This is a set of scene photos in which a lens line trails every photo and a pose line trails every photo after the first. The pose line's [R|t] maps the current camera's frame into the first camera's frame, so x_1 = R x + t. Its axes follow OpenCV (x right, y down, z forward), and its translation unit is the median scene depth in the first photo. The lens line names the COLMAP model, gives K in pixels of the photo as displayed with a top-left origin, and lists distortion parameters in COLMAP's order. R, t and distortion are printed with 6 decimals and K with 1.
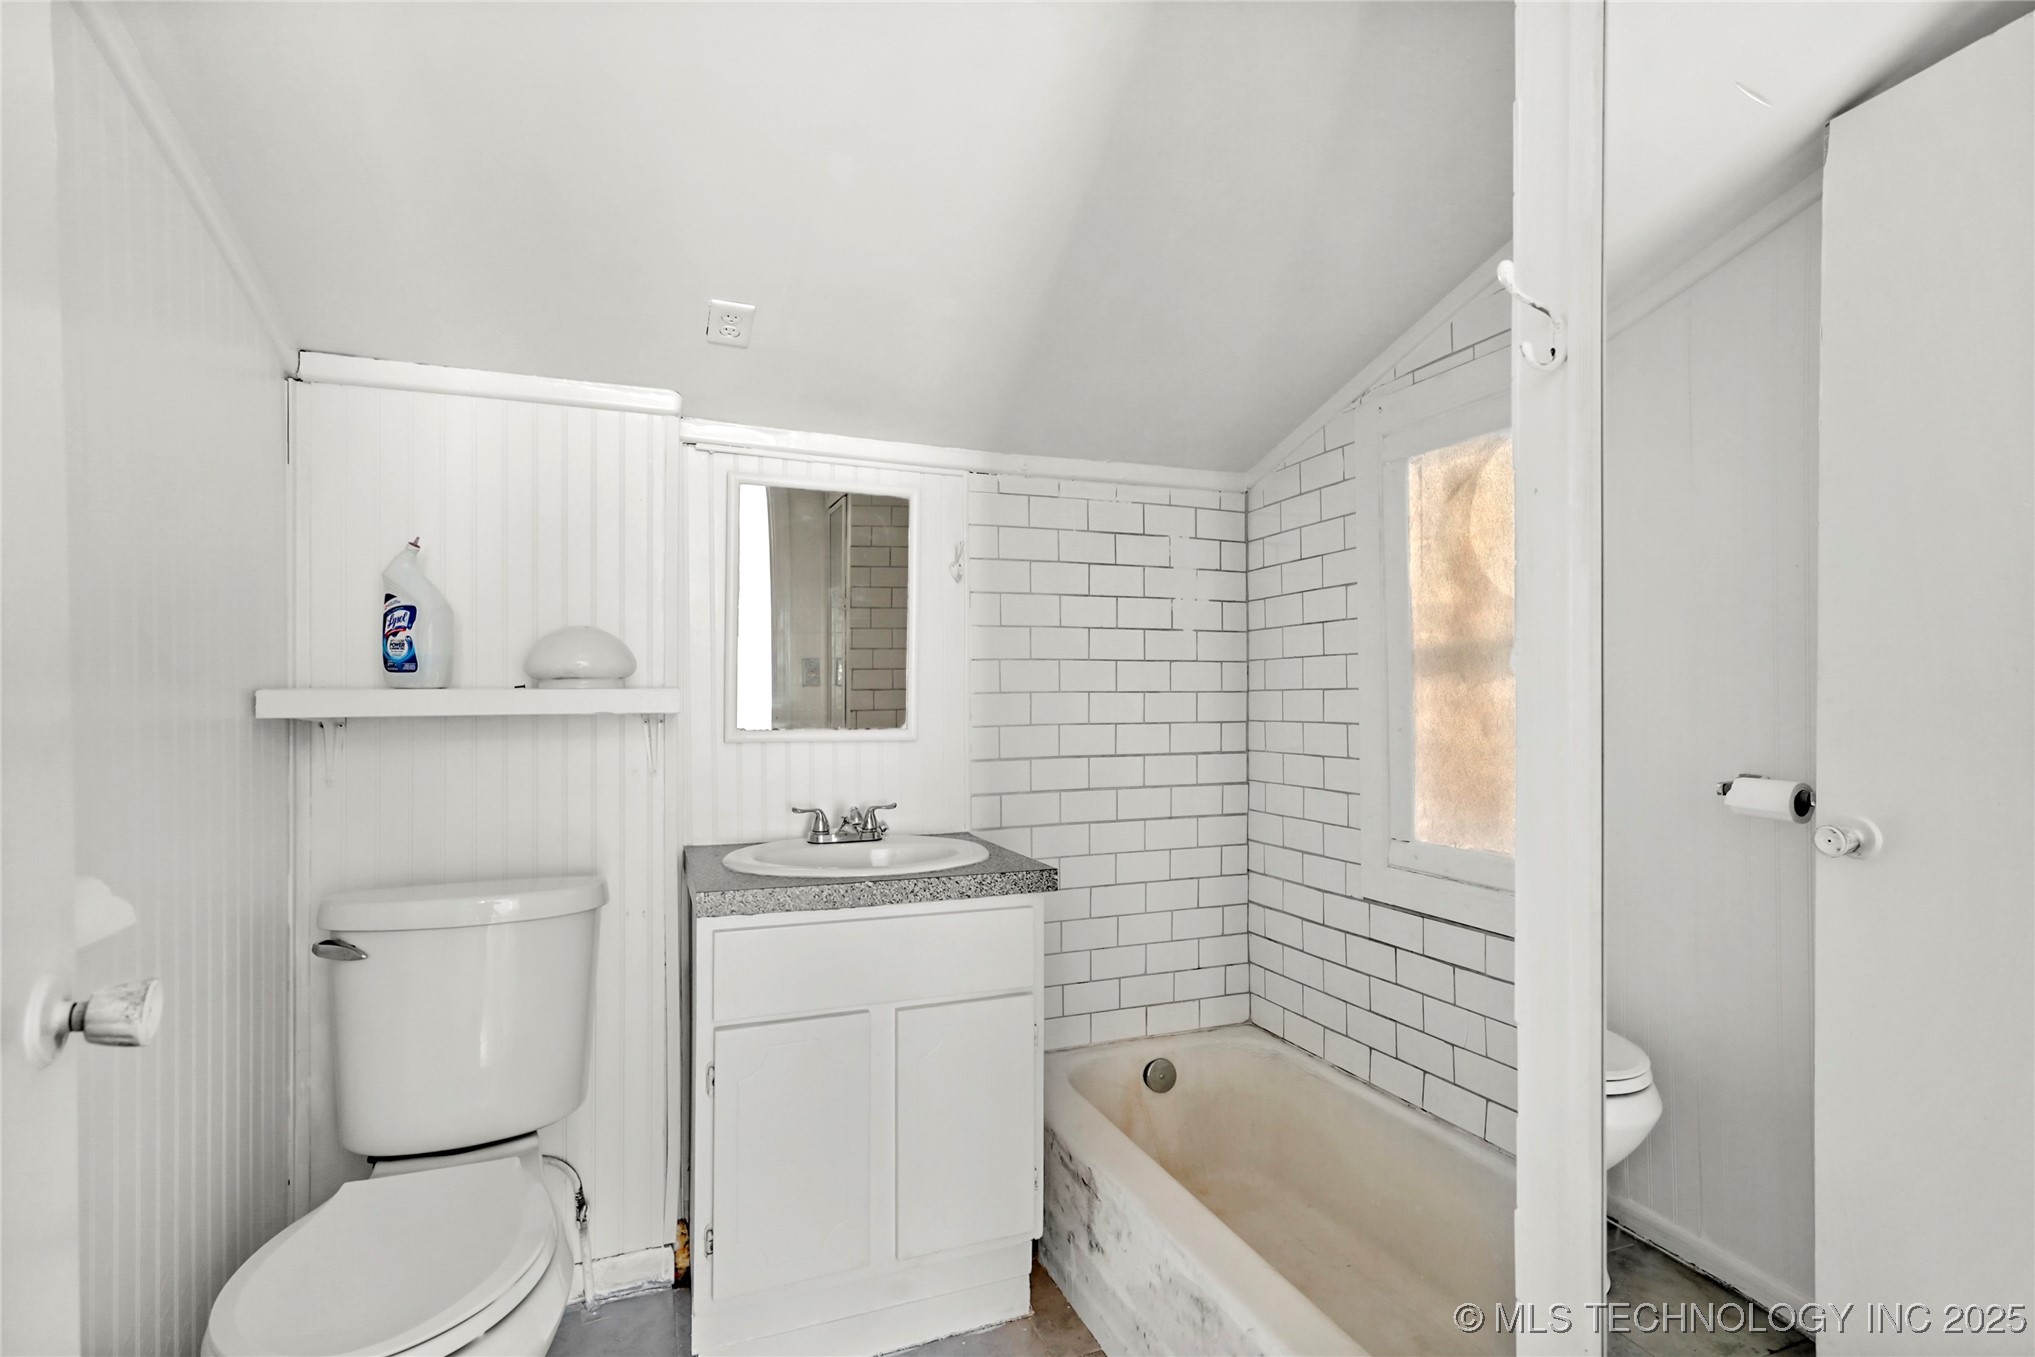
lens RADIAL K [[939.1, 0, 999.9], [0, 939.1, 682.7], [0, 0, 1]] dist [-0.008751, 0.006733]
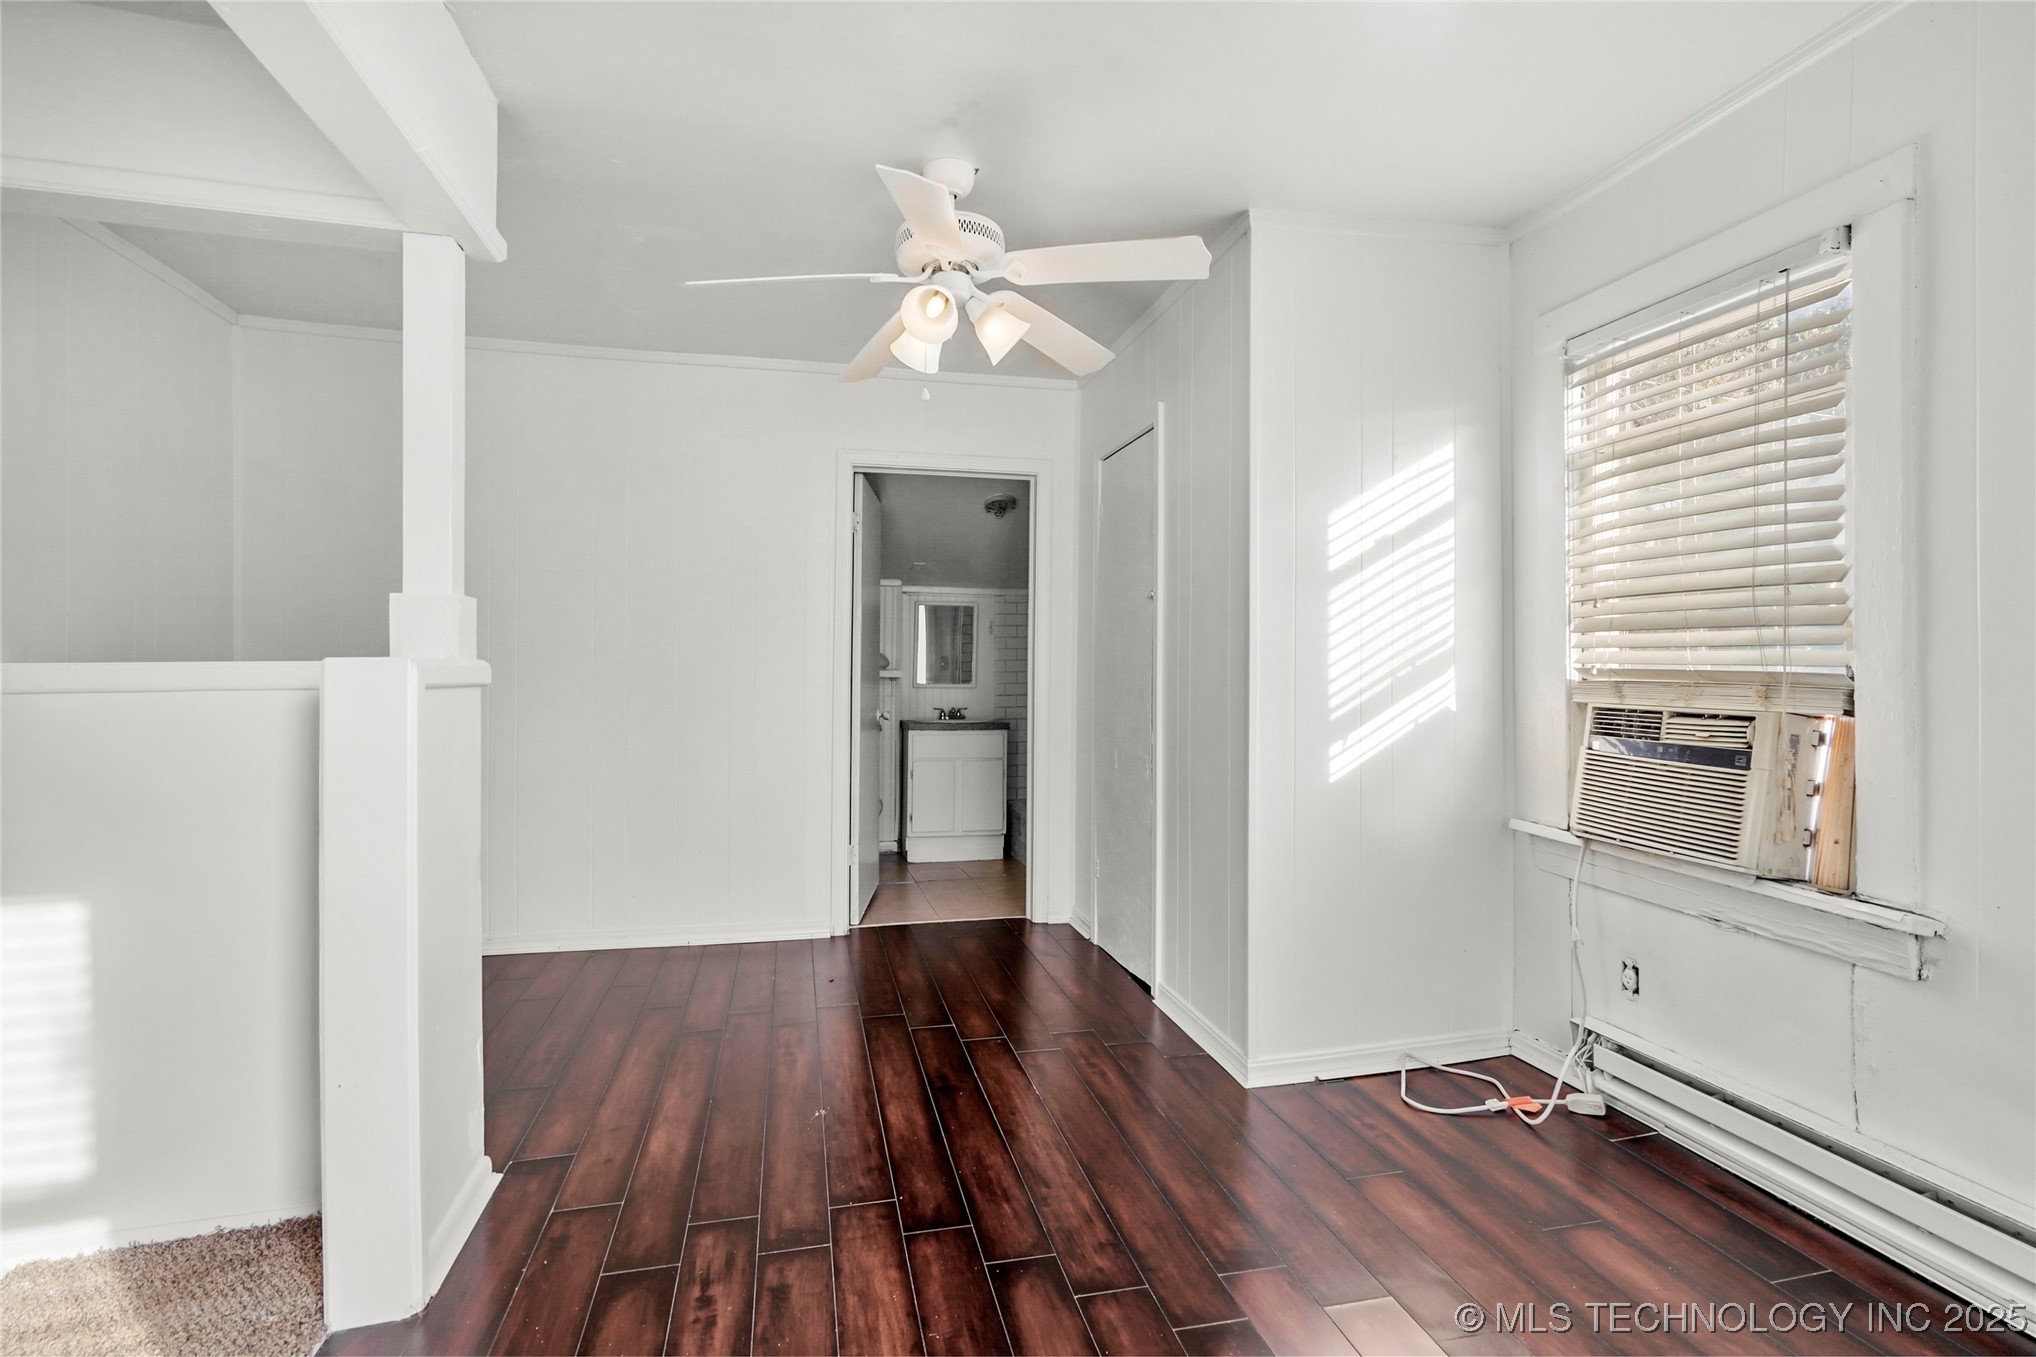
lens RADIAL K [[939.5, 0, 1023.7], [0, 939.5, 670.4], [0, 0, 1]] dist [-0.008751, 0.006733]
pose [[0.989288, 0.005764, -0.145865, 0.528097], [-0.005471, 0.999982, 0.002413, -0.002385], [0.145876, -0.001590, 0.989302, -2.050238]]
